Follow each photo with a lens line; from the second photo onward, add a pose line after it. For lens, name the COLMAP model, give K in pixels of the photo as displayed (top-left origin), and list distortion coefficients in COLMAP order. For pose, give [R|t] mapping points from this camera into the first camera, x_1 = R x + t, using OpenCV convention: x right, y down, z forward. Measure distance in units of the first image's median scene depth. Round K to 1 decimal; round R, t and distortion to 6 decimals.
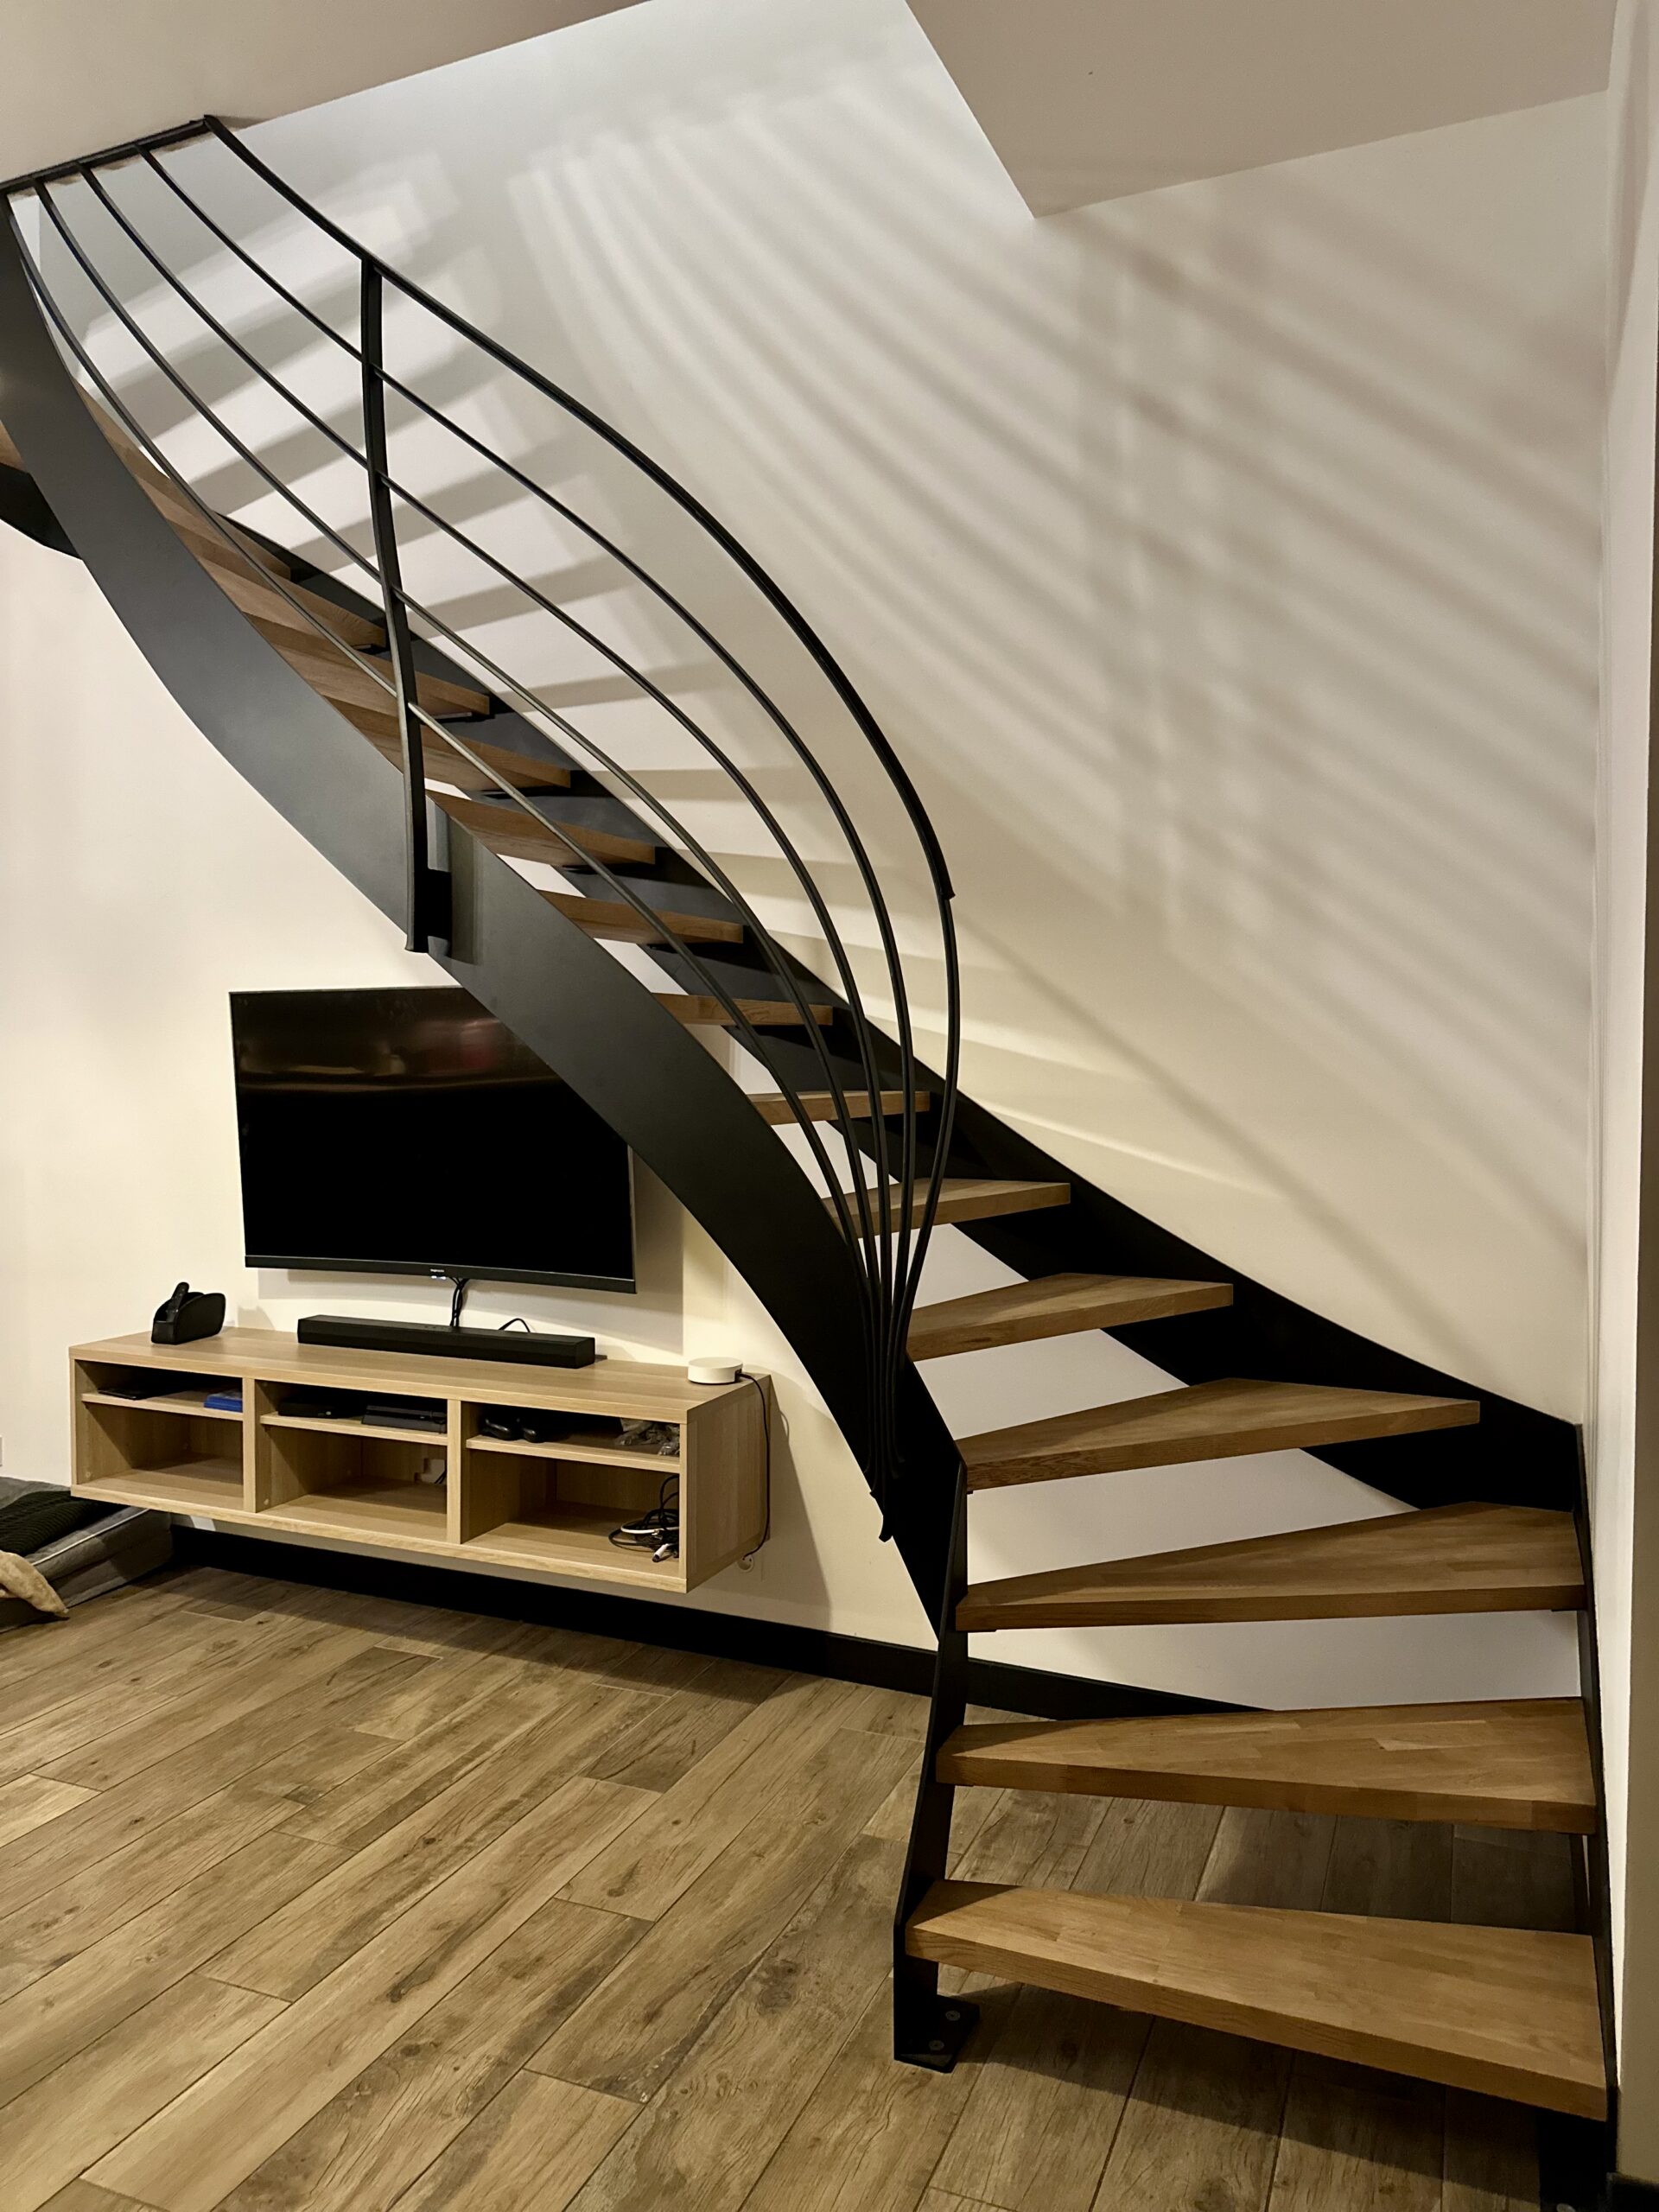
lens RADIAL K [[1534.4, 0, 829.5], [0, 1534.4, 1106.0], [0, 0, 1]] dist [0.001713, -0.002528]
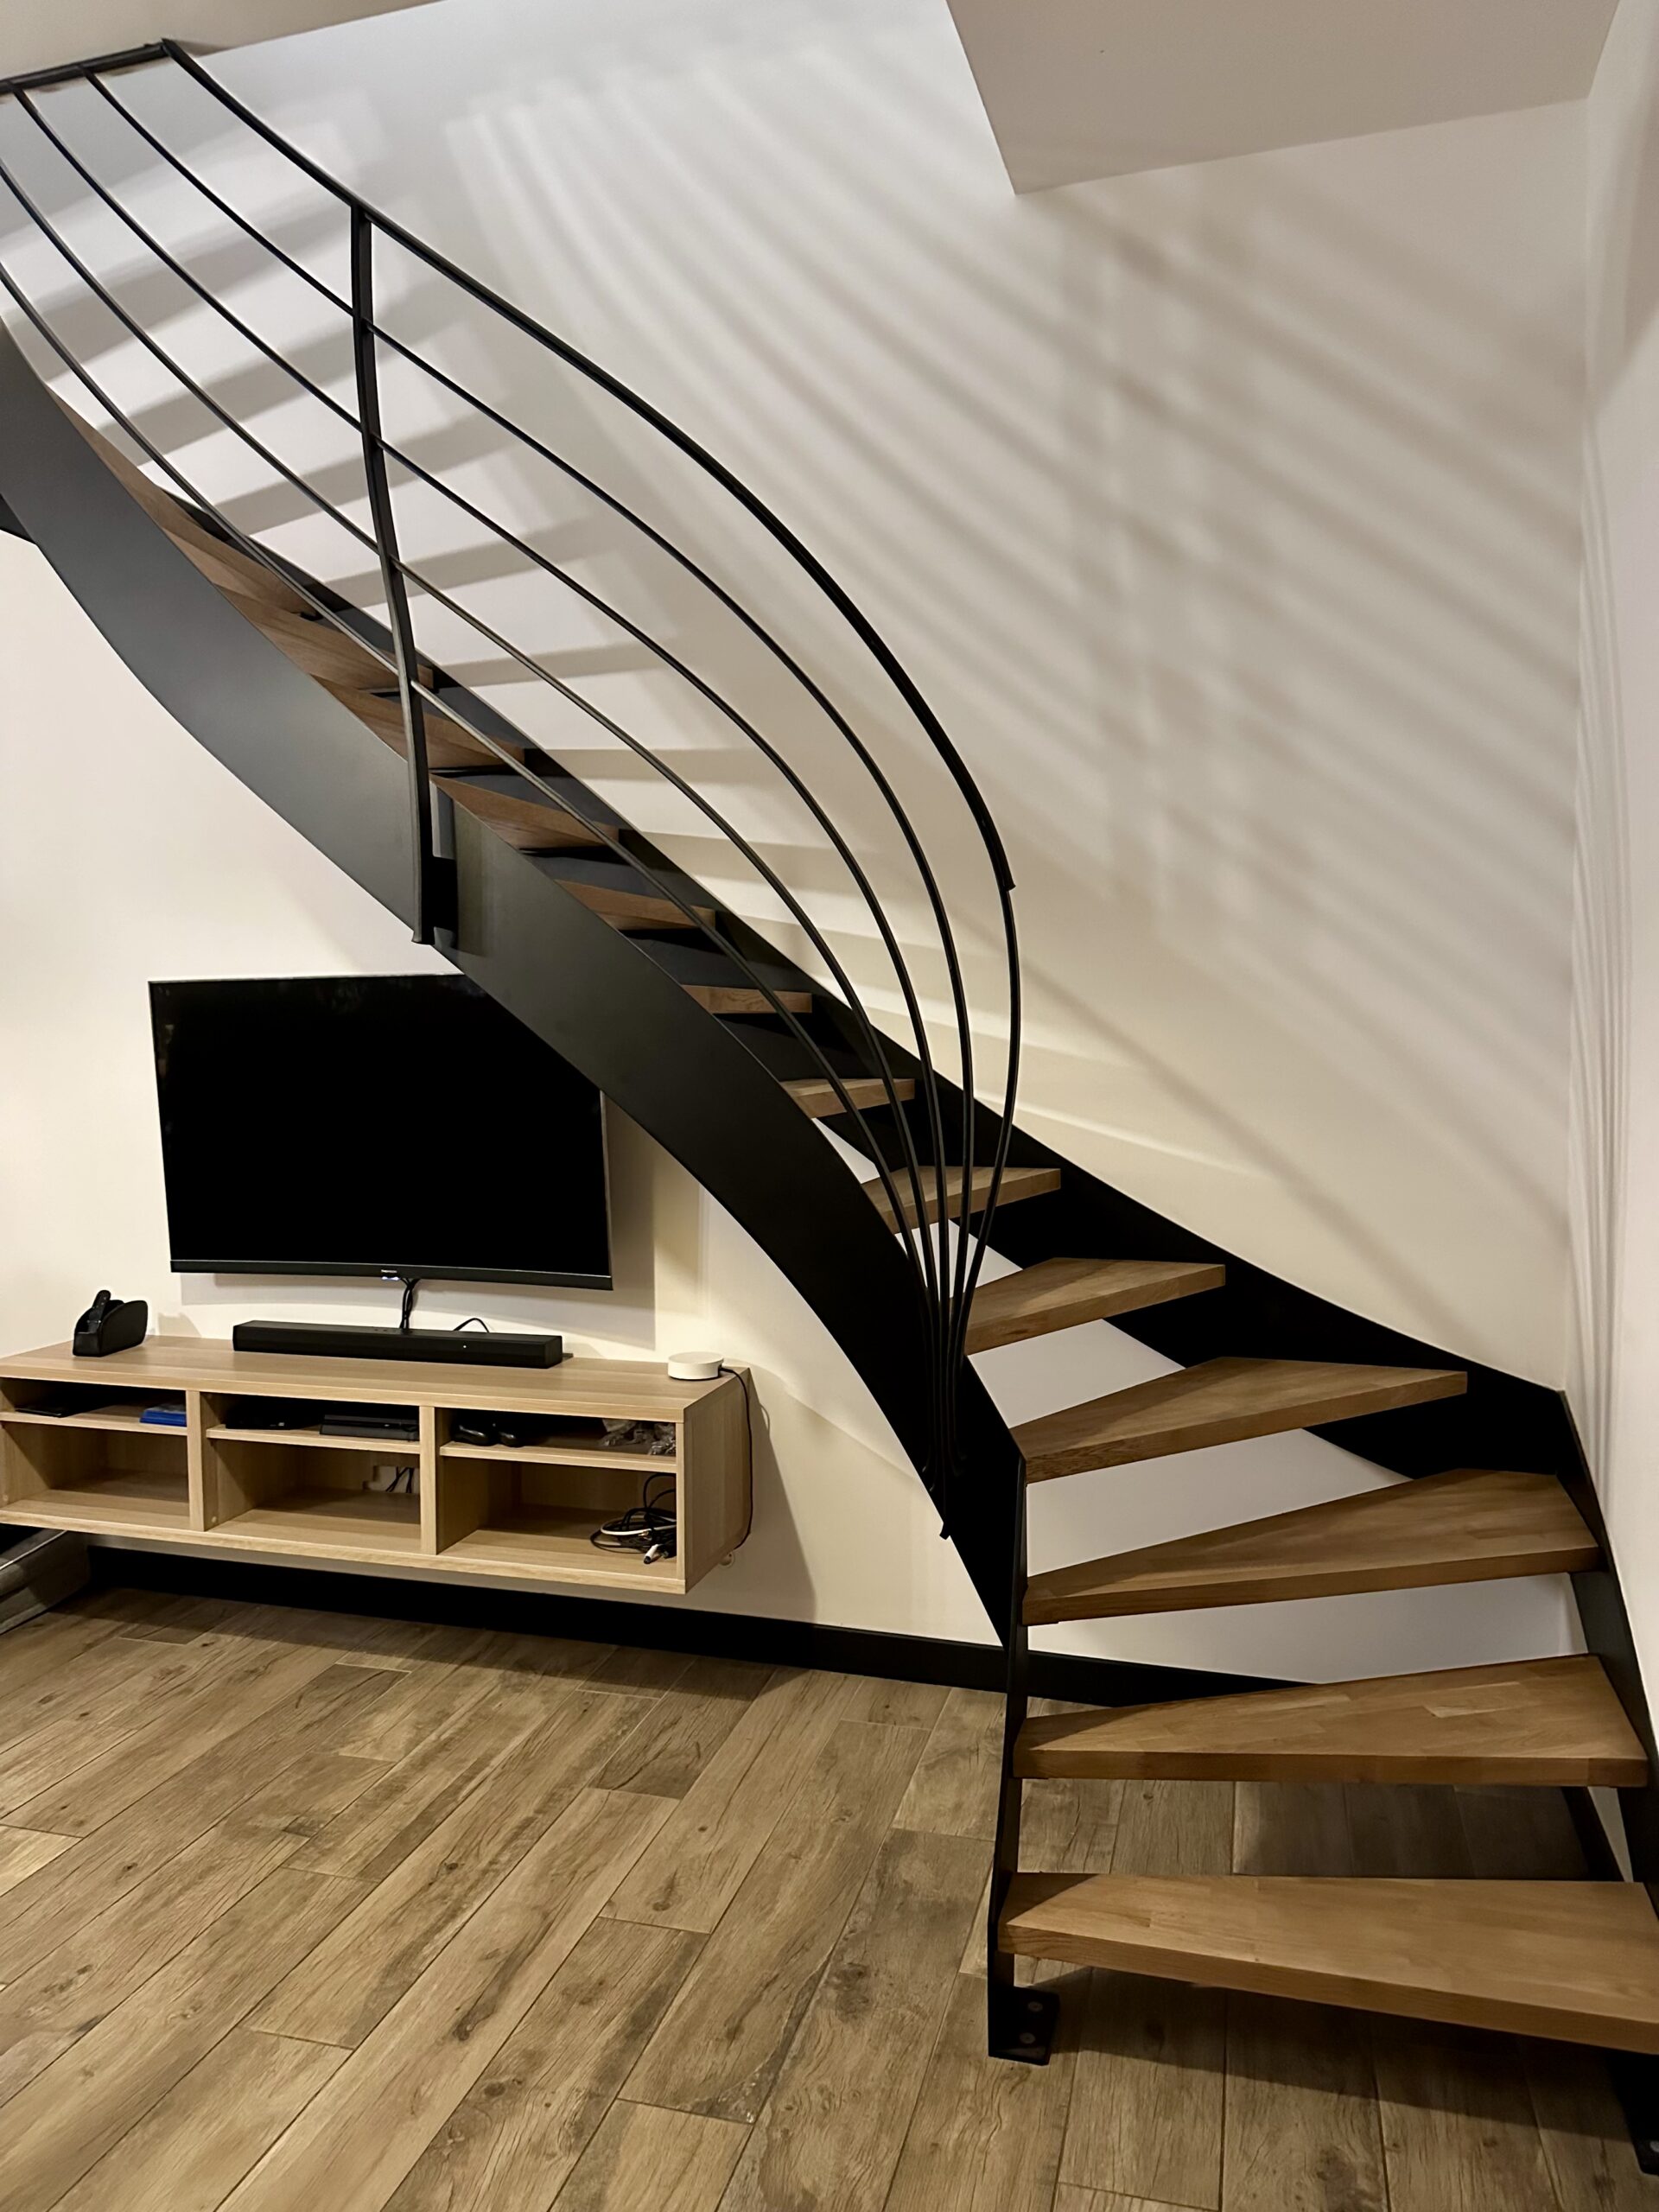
lens RADIAL K [[1534.6, 0, 821.5], [0, 1534.6, 1110.0], [0, 0, 1]] dist [-0.001408, -0.000414]
pose [[0.993437, -0.017187, 0.113084, -0.132115], [0.014921, 0.999671, 0.020858, -0.013637], [-0.113405, -0.019034, 0.993366, 0.024893]]
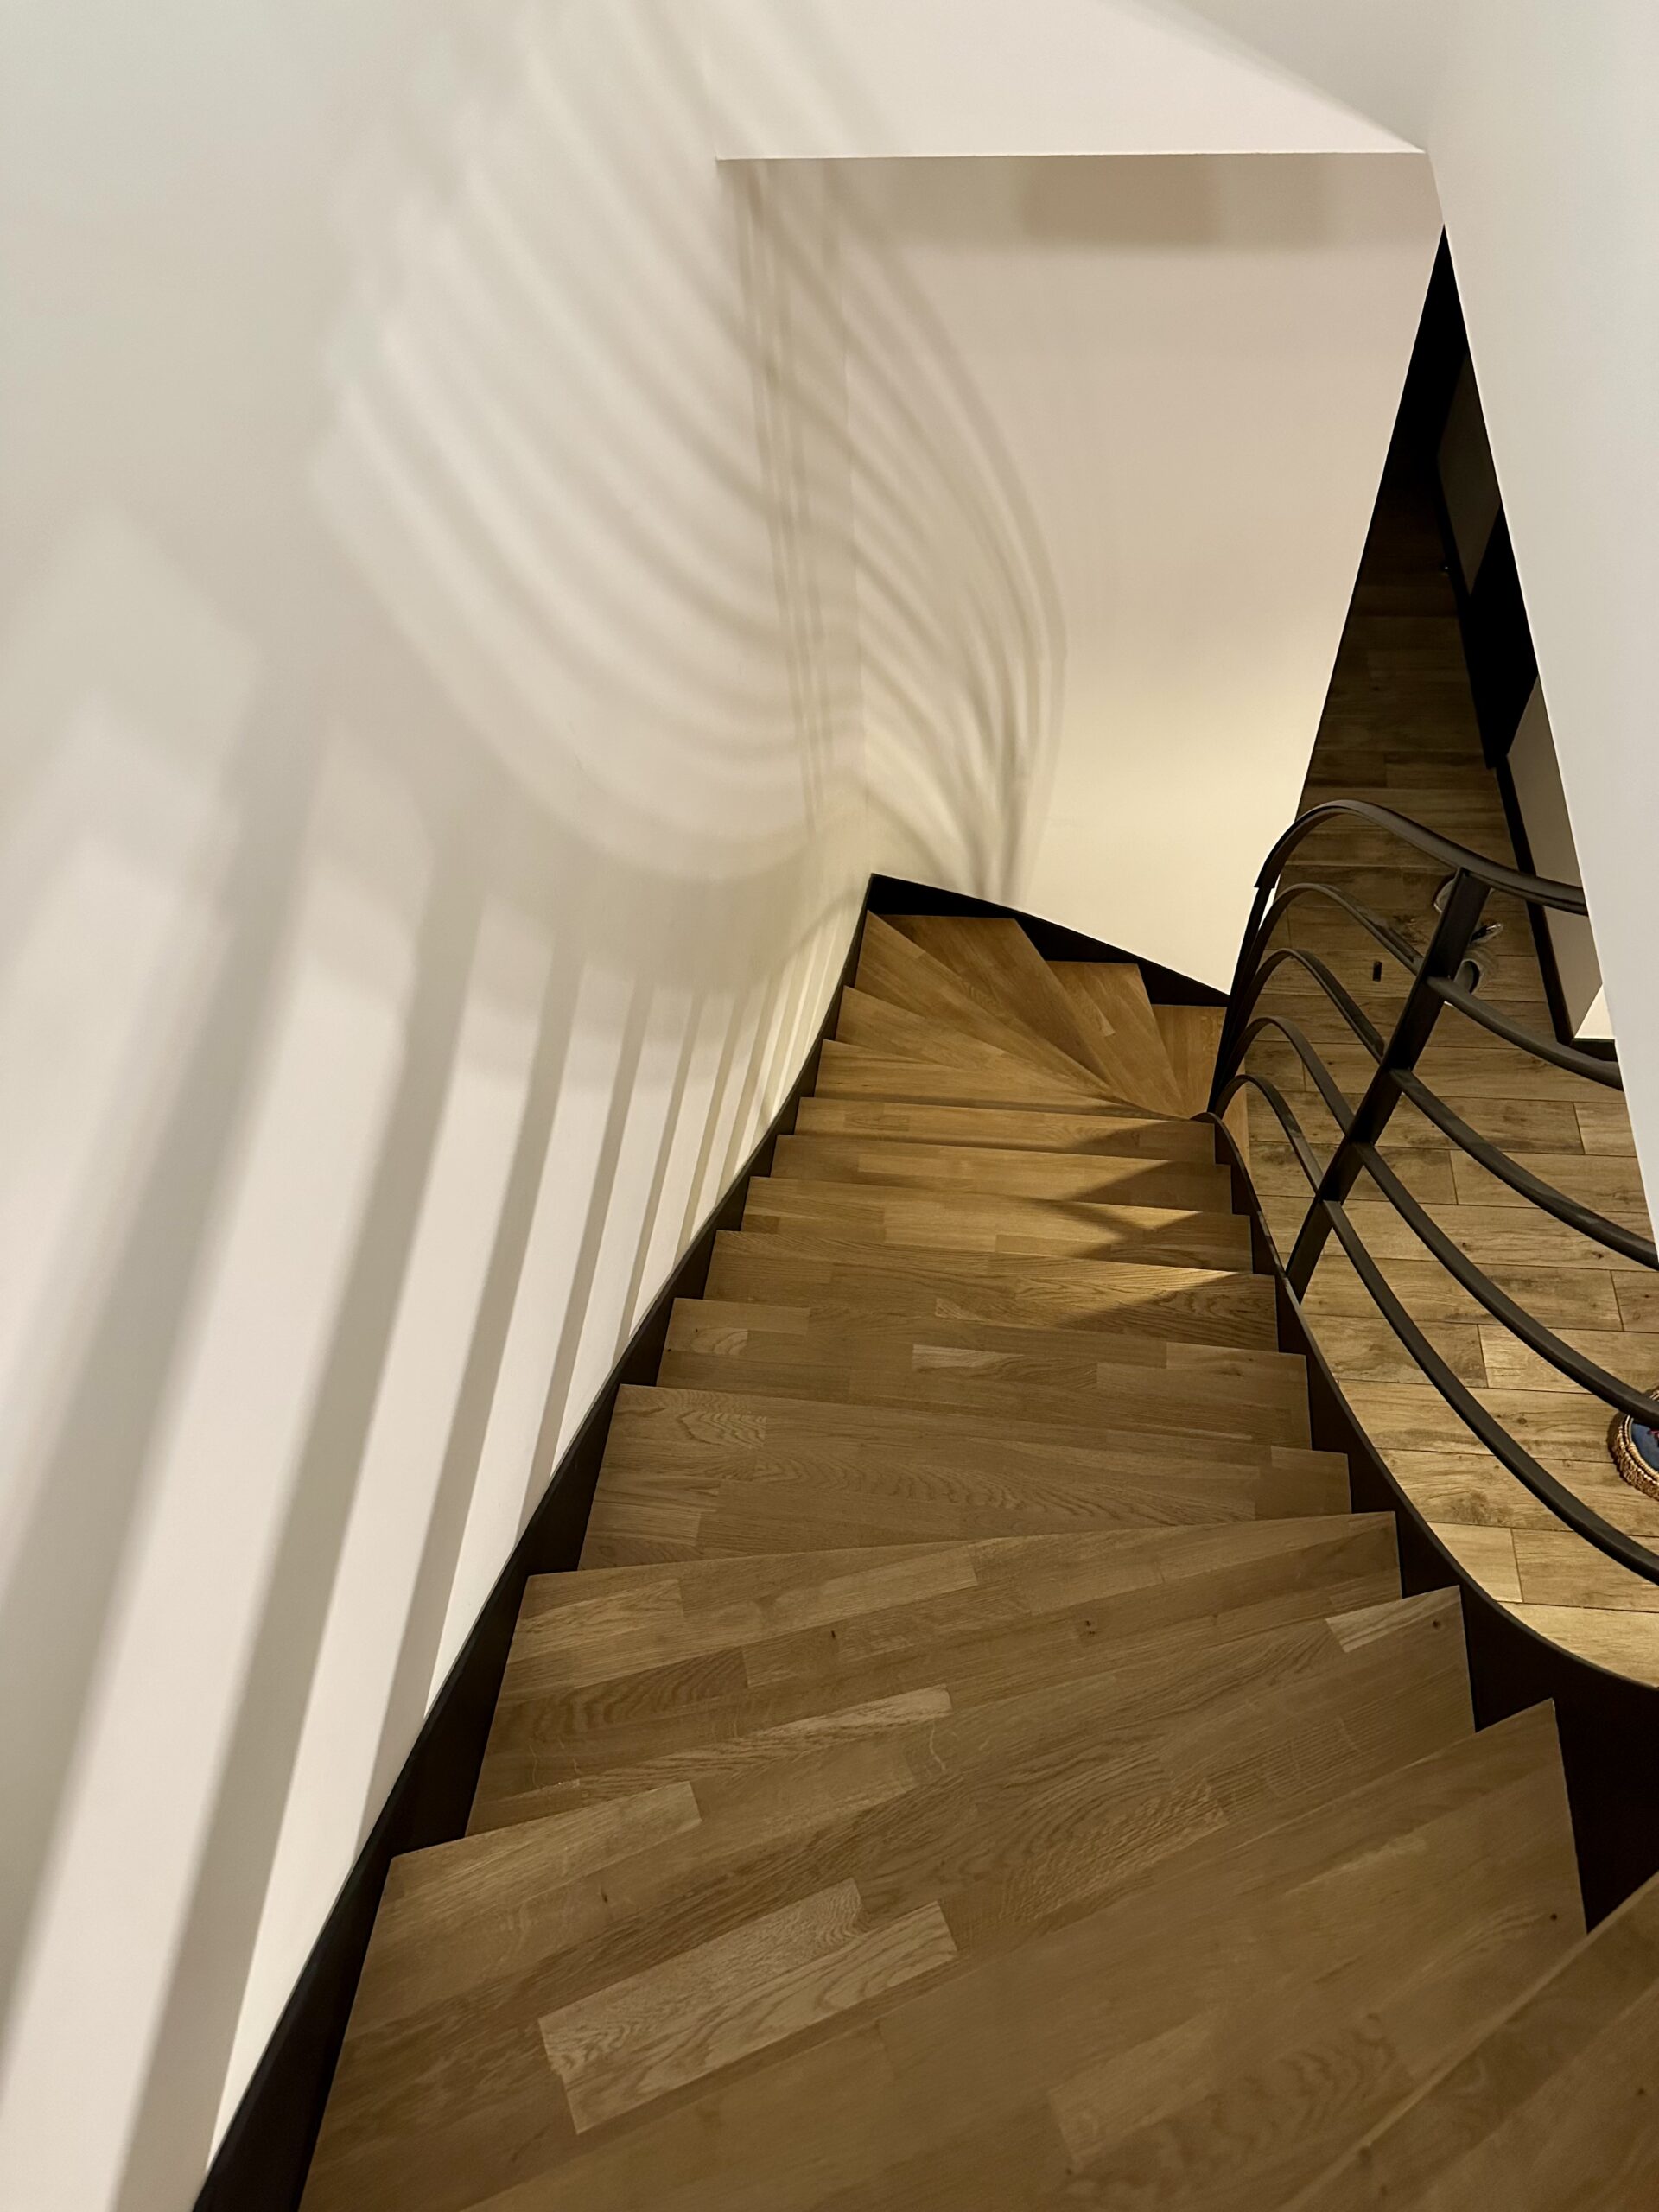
lens RADIAL K [[1534.6, 0, 821.5], [0, 1534.6, 1110.0], [0, 0, 1]] dist [-0.001408, -0.000414]
pose [[-0.279296, -0.761609, 0.584761, -0.636396], [0.128915, 0.573740, 0.808828, -0.973955], [-0.951512, 0.301287, -0.062060, 1.253606]]
